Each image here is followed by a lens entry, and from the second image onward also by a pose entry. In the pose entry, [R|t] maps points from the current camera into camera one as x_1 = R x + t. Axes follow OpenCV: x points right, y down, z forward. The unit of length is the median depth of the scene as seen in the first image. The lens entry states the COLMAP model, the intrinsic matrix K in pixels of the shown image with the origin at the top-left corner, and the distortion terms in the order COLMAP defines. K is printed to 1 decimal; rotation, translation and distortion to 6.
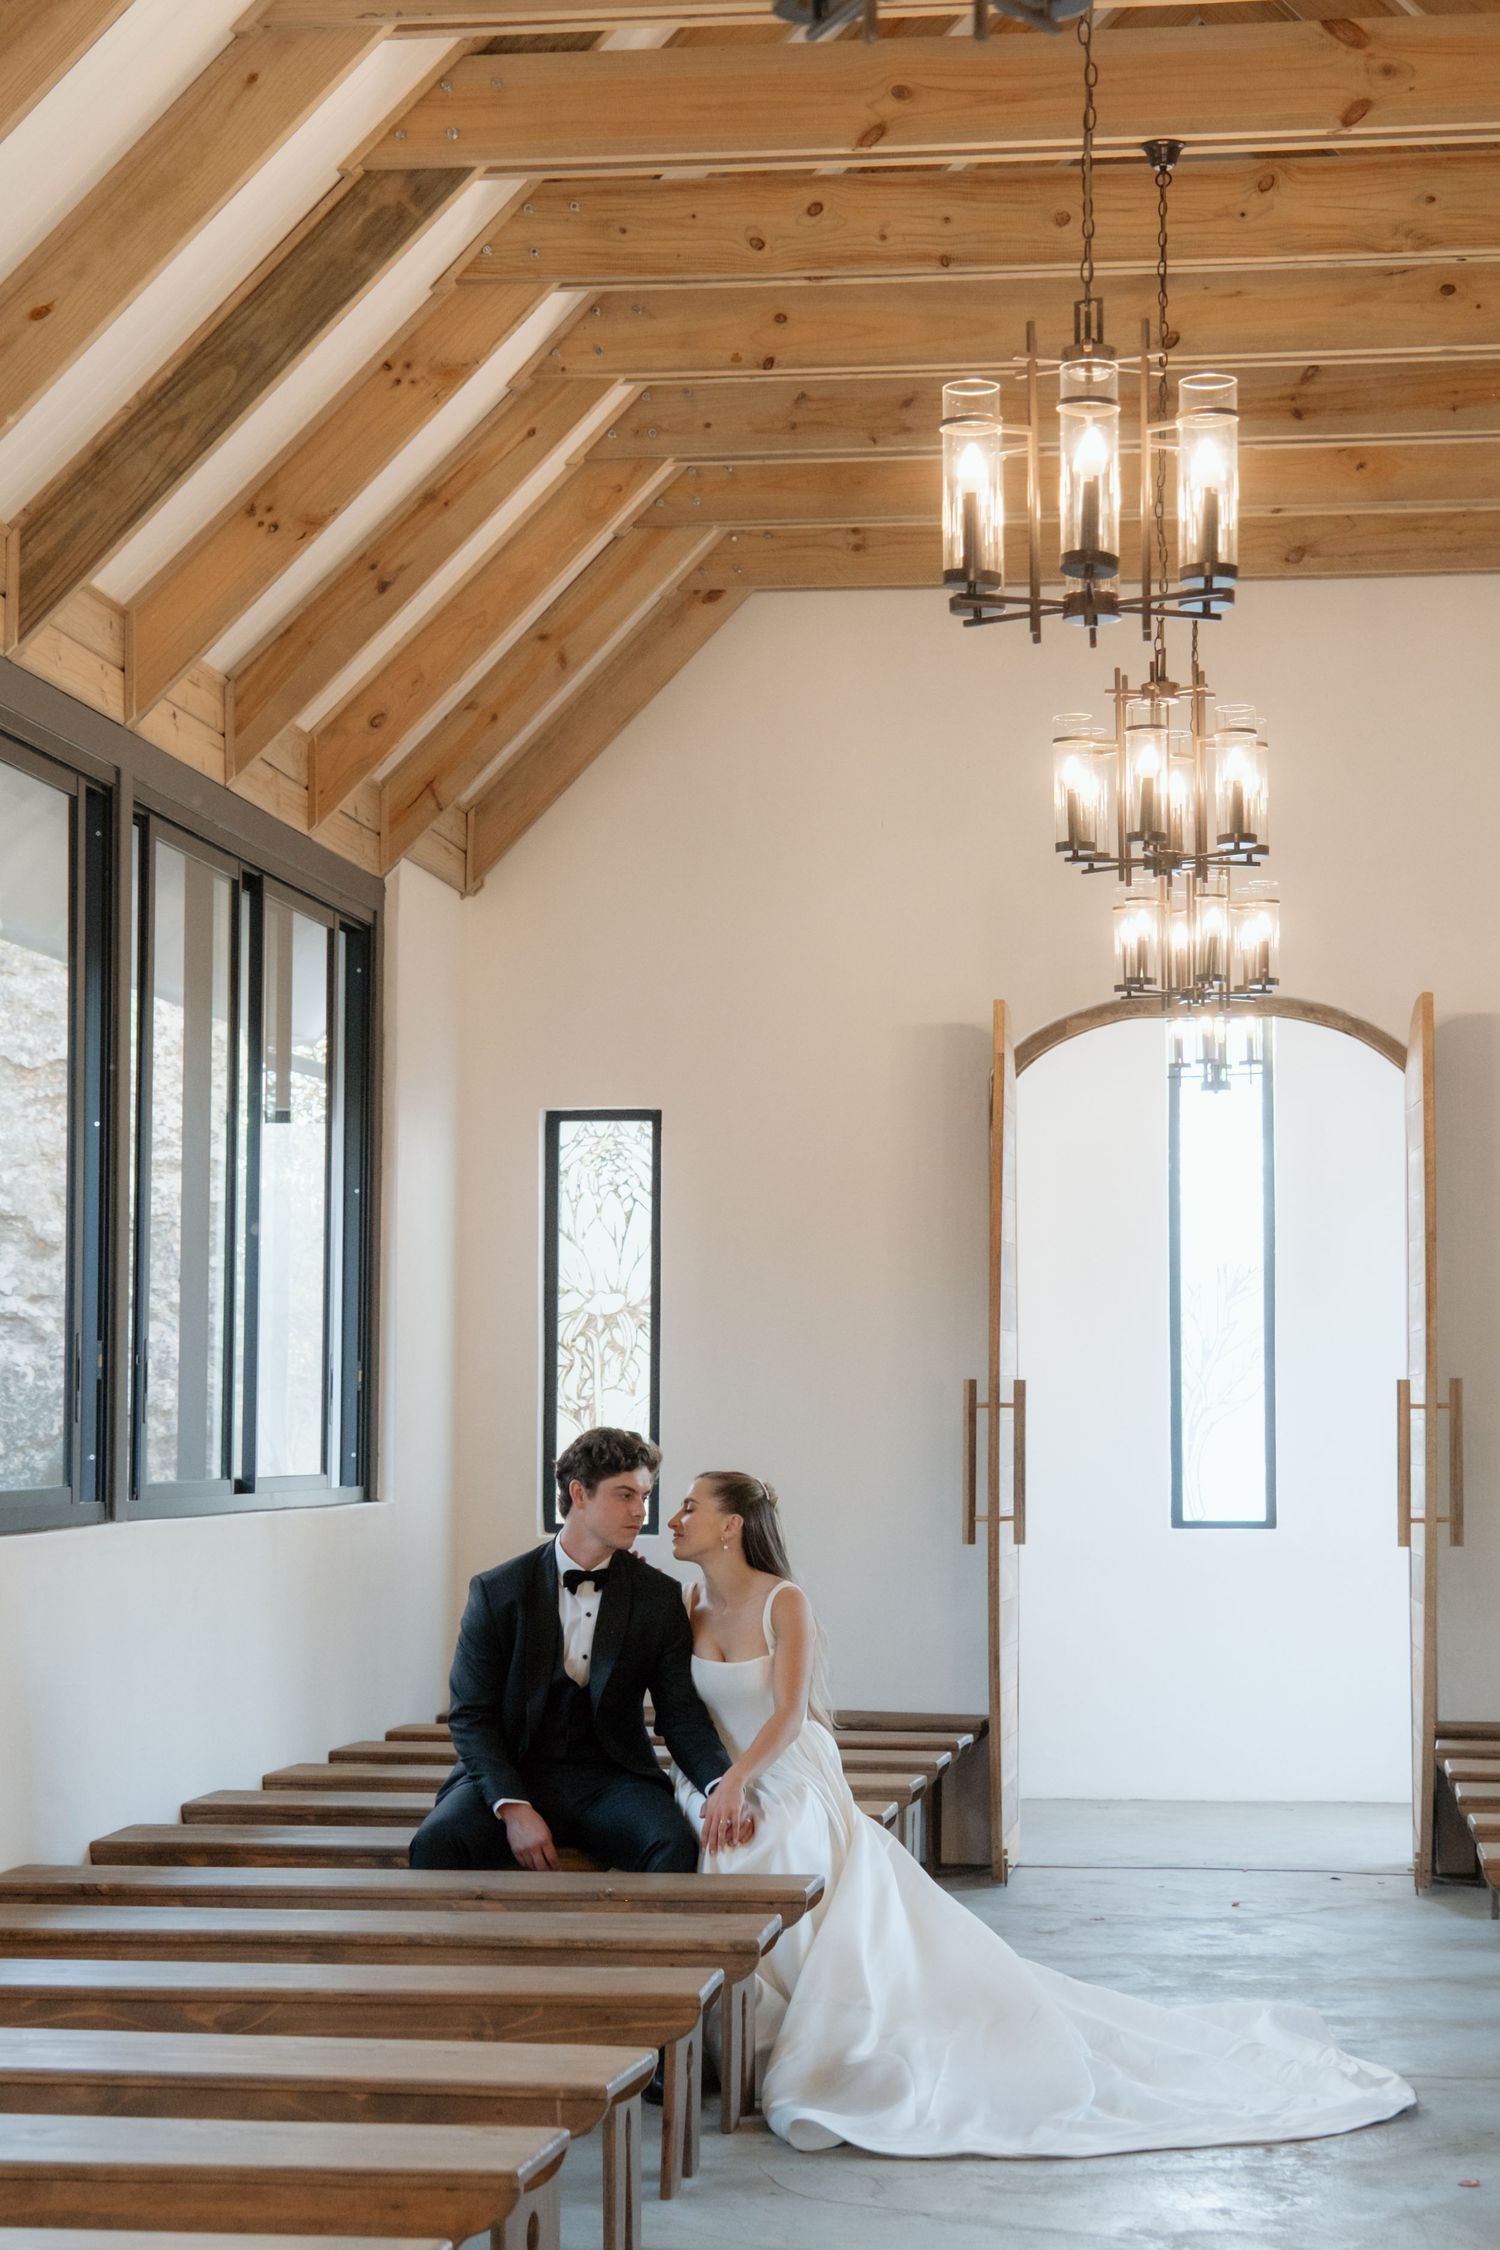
lens RADIAL K [[4173.2, 0, 750.0], [0, 4173.2, 1125.0], [0, 0, 1]] dist [0.110972, -0.318110]
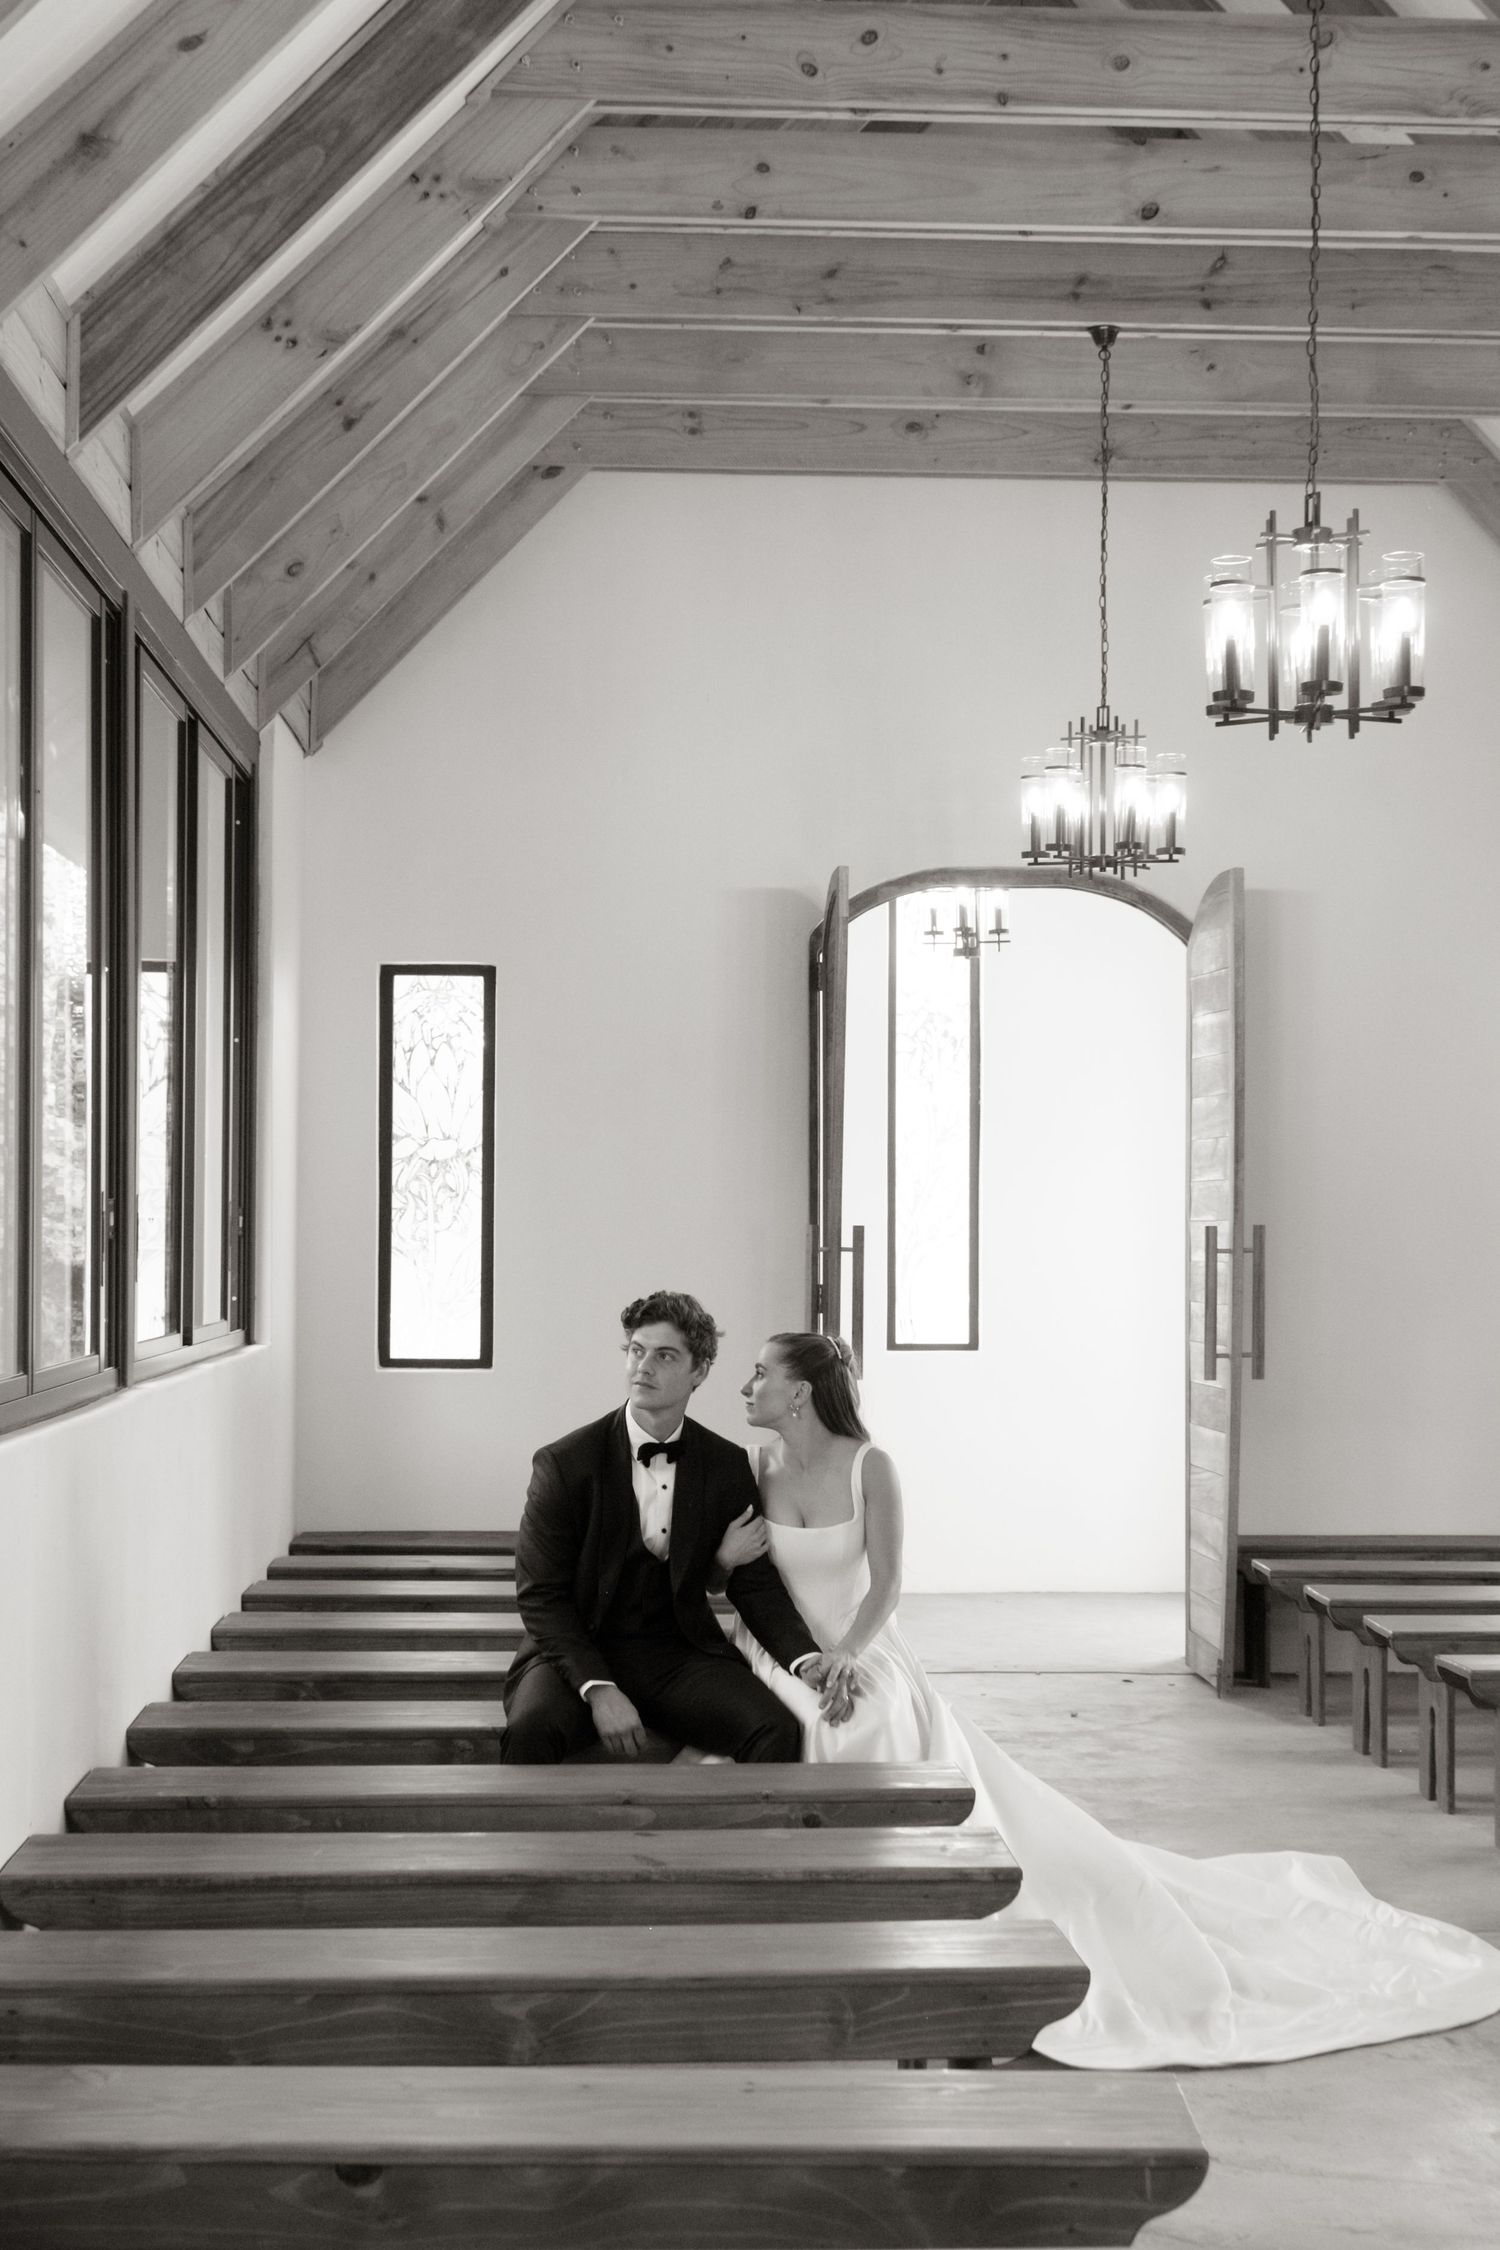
lens RADIAL K [[3289.2, 0, 760.3], [0, 3289.2, 1162.6], [0, 0, 1]] dist [0.025577, -0.116242]
pose [[0.983060, 0.005188, 0.183211, -0.125921], [-0.015069, 0.998503, 0.052584, 0.001608], [-0.182664, -0.054454, 0.981666, 0.206309]]
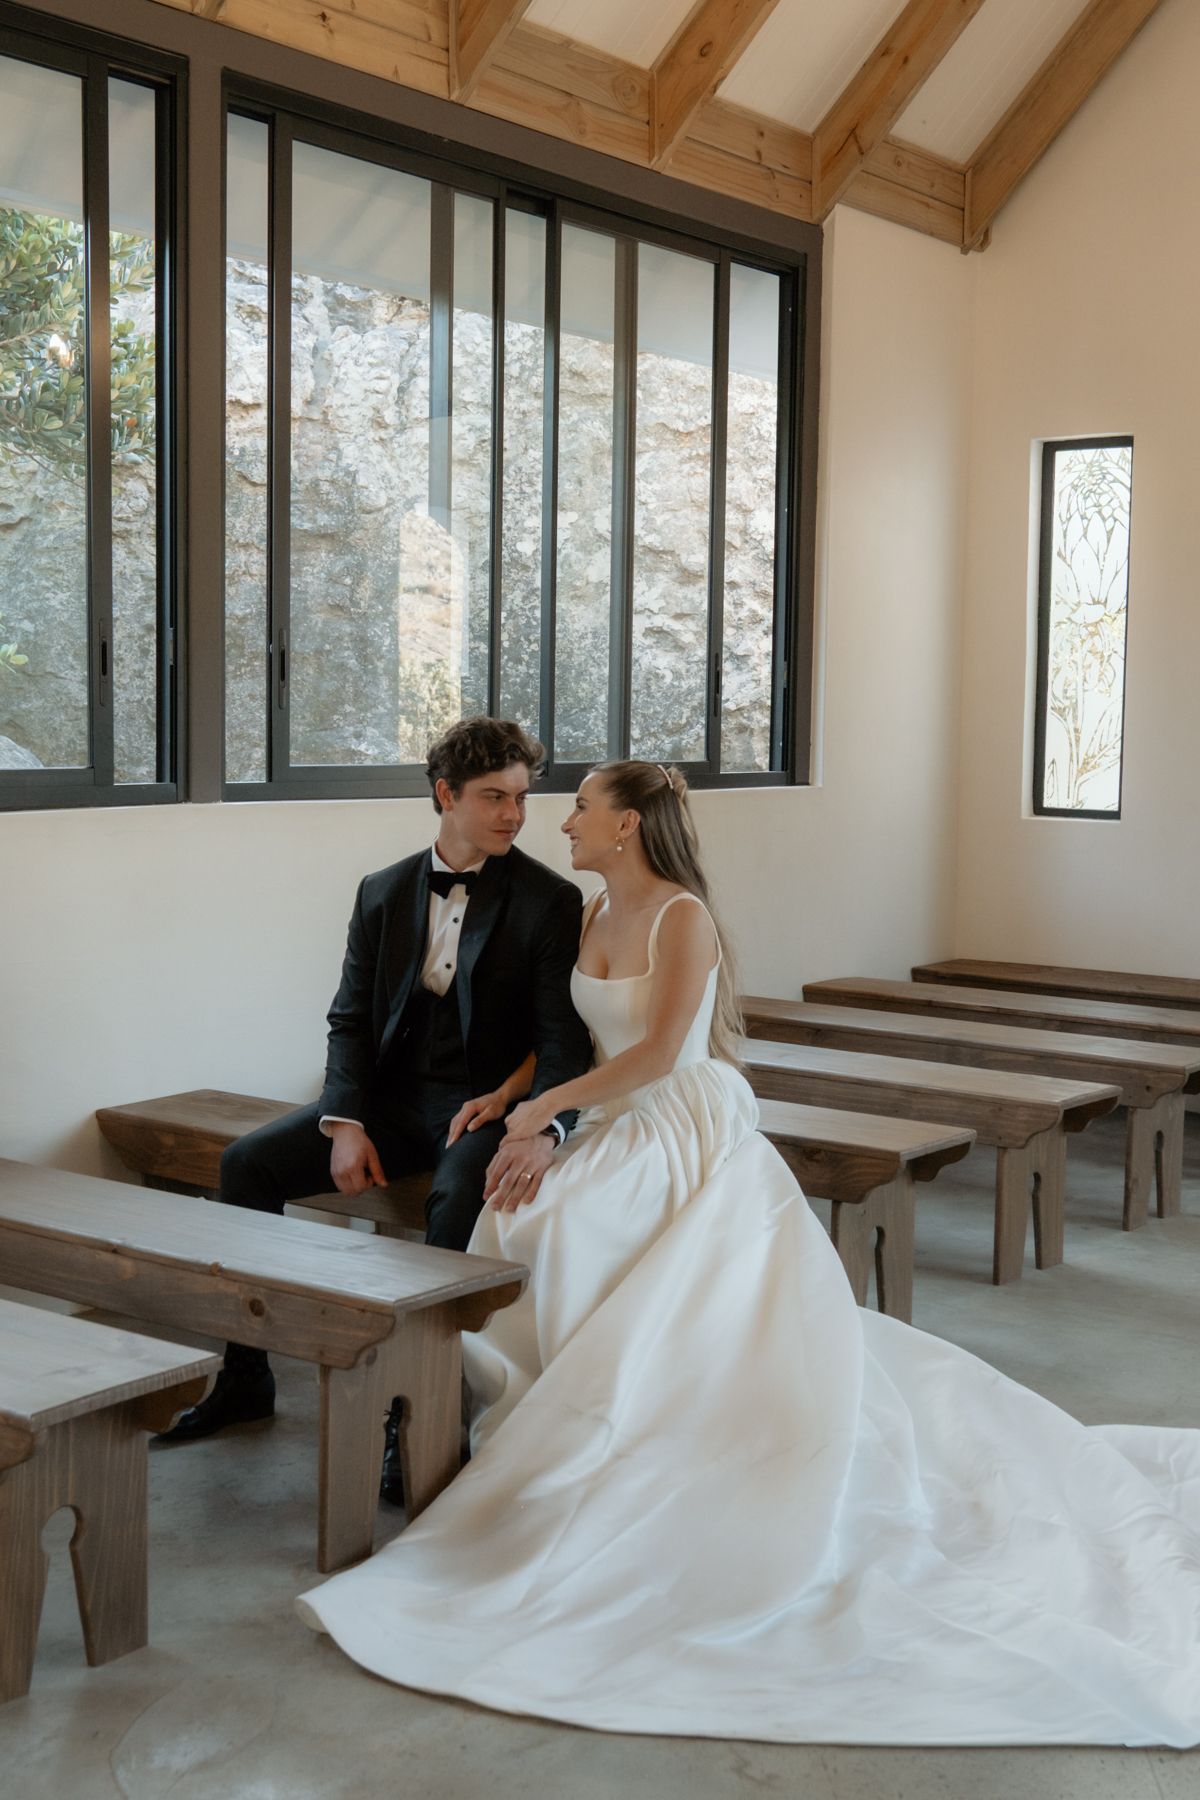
lens RADIAL K [[2229.7, 0, 600.2], [0, 2229.7, 896.8], [0, 0, 1]] dist [-0.027755, -0.063208]
pose [[0.861223, 0.052246, -0.505535, 0.186950], [0.022794, 0.989730, 0.141118, 0.036354], [0.507716, -0.133057, 0.851188, 0.492156]]
